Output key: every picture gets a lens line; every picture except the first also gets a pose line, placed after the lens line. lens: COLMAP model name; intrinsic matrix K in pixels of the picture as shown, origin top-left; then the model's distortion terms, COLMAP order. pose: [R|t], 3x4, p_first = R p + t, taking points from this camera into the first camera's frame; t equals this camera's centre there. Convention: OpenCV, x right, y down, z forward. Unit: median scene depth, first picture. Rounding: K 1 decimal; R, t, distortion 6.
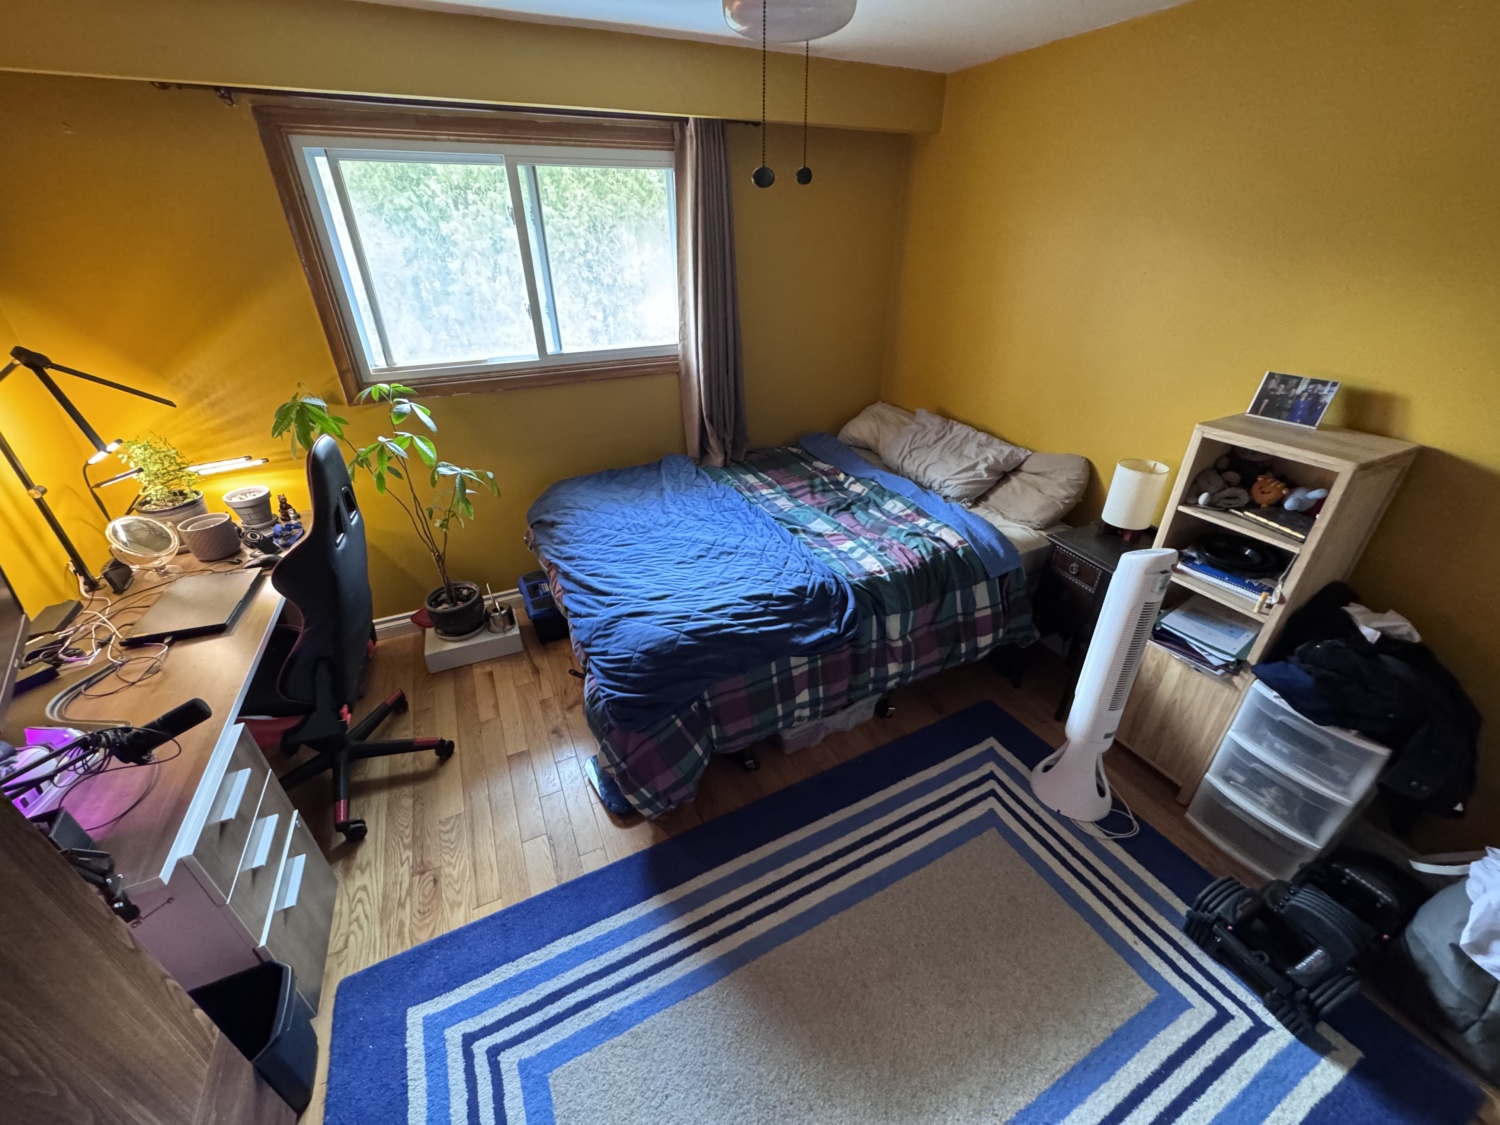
lens RADIAL K [[598.4, 0, 749.7], [0, 598.4, 565.0], [0, 0, 1]] dist [-0.003473, 0.000998]
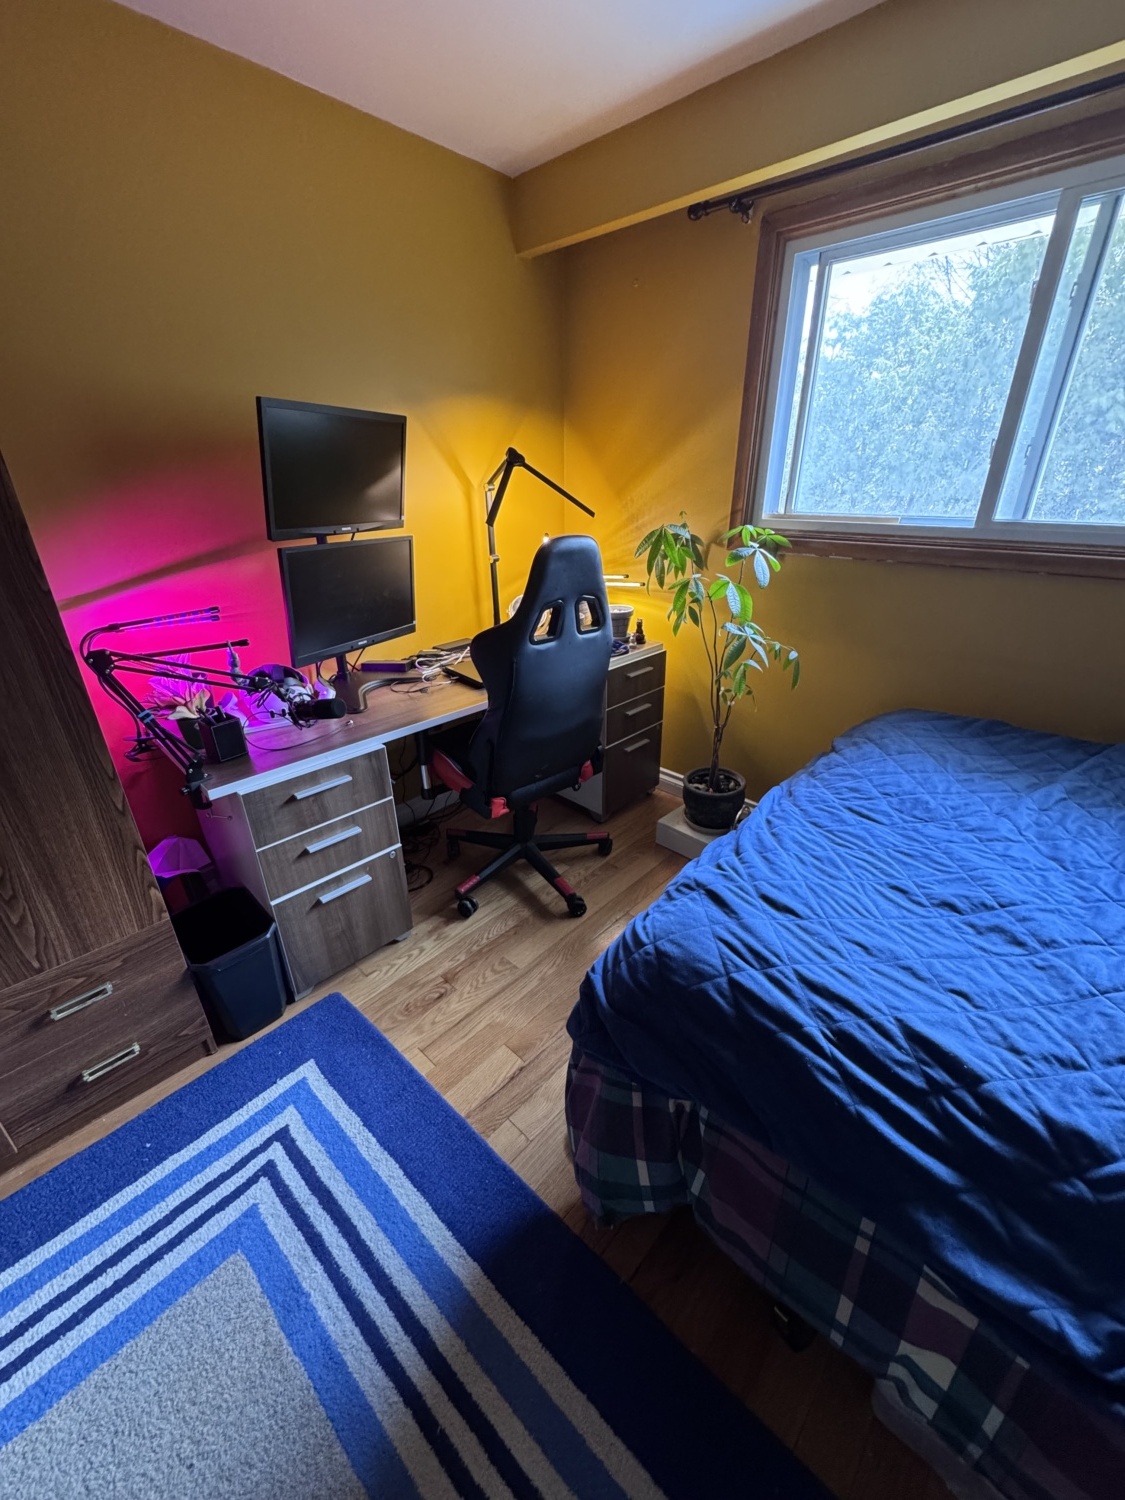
lens RADIAL K [[598.4, 0, 565.9], [0, 598.4, 750.4], [0, 0, 1]] dist [-0.003473, 0.000998]
pose [[0.356227, 0.392061, -0.848169, 0.184287], [-0.454562, 0.865779, 0.209287, -0.092617], [0.816380, 0.310991, 0.486629, 0.541367]]
